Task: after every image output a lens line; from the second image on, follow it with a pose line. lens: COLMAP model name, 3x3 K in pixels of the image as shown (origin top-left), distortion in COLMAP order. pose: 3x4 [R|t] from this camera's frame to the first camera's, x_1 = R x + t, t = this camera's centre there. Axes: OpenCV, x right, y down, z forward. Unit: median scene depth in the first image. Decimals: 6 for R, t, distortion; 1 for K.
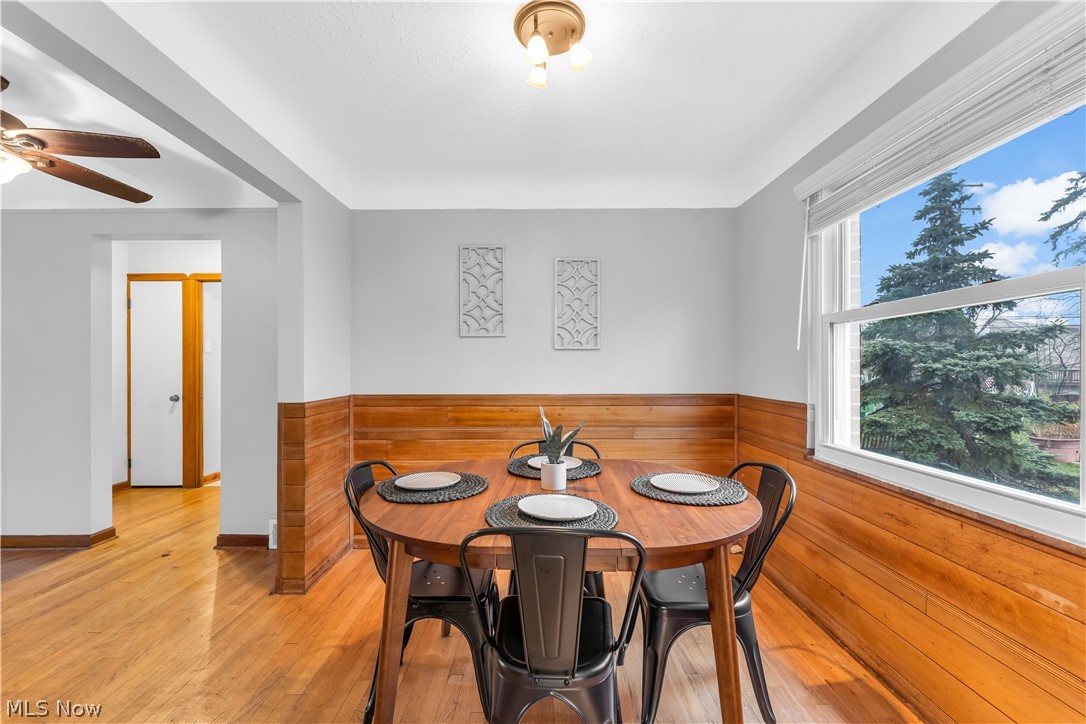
lens RADIAL K [[434.2, 0, 536.4], [0, 434.2, 366.8], [0, 0, 1]] dist [0.003344, 0.000012]
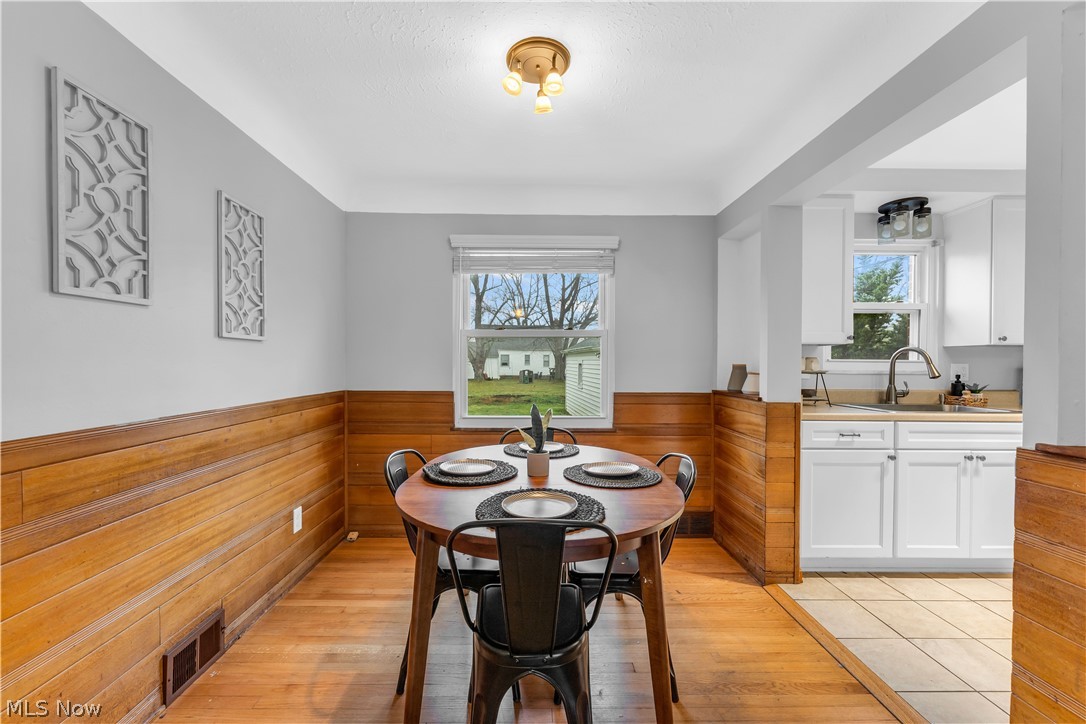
lens RADIAL K [[434.2, 0, 536.4], [0, 434.2, 366.8], [0, 0, 1]] dist [0.003344, 0.000012]
pose [[-0.014488, -0.007684, 0.999866, -0.593260], [-0.004902, 0.999959, 0.007613, -0.004535], [-0.999883, -0.004791, -0.014525, 0.551064]]
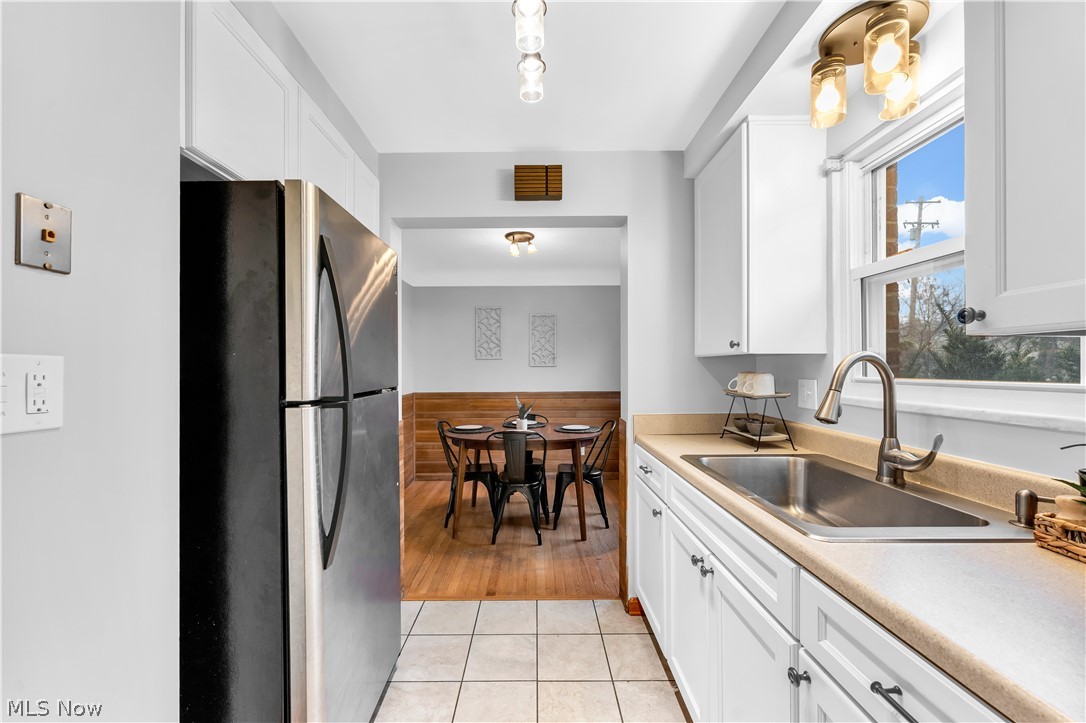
lens RADIAL K [[434.2, 0, 536.4], [0, 434.2, 366.3], [0, 0, 1]] dist [0.003344, 0.000012]
pose [[0.999985, -0.003016, 0.004672, 0.059443], [0.003033, 0.999989, -0.003605, -0.034257], [-0.004661, 0.003619, 0.999983, -0.762319]]
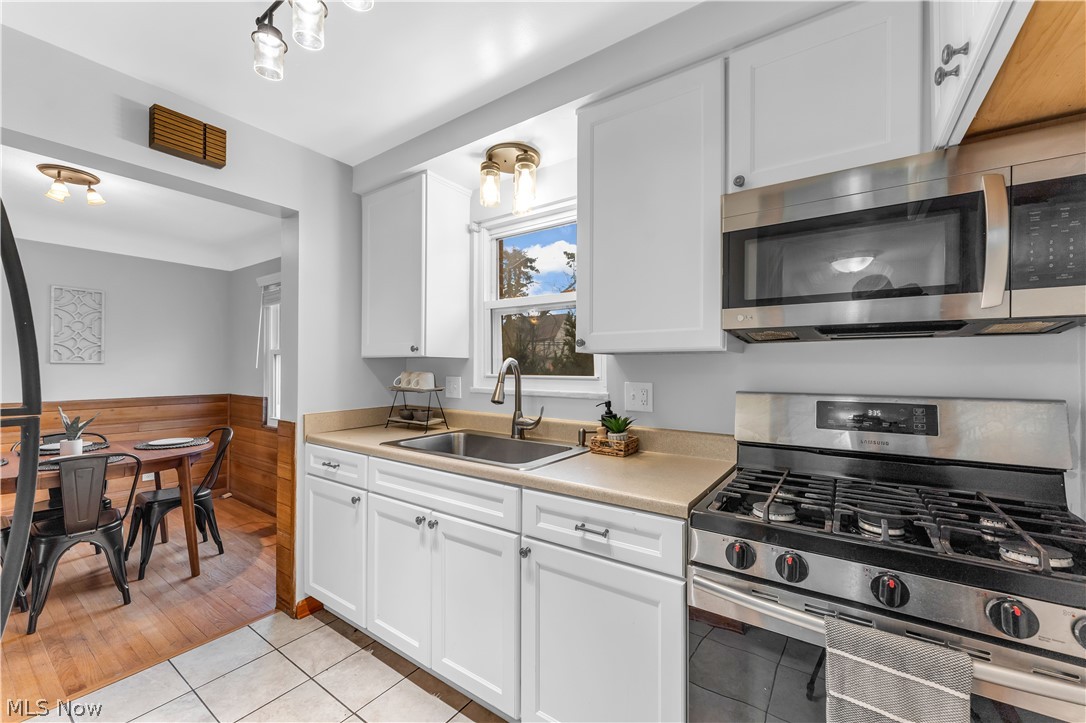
lens RADIAL K [[434.2, 0, 536.4], [0, 434.2, 366.3], [0, 0, 1]] dist [0.003344, 0.000012]
pose [[0.580774, 0.005395, 0.814047, -0.156215], [-0.004679, 0.999984, -0.003289, -0.034407], [-0.814052, -0.001899, 0.580790, -0.765549]]
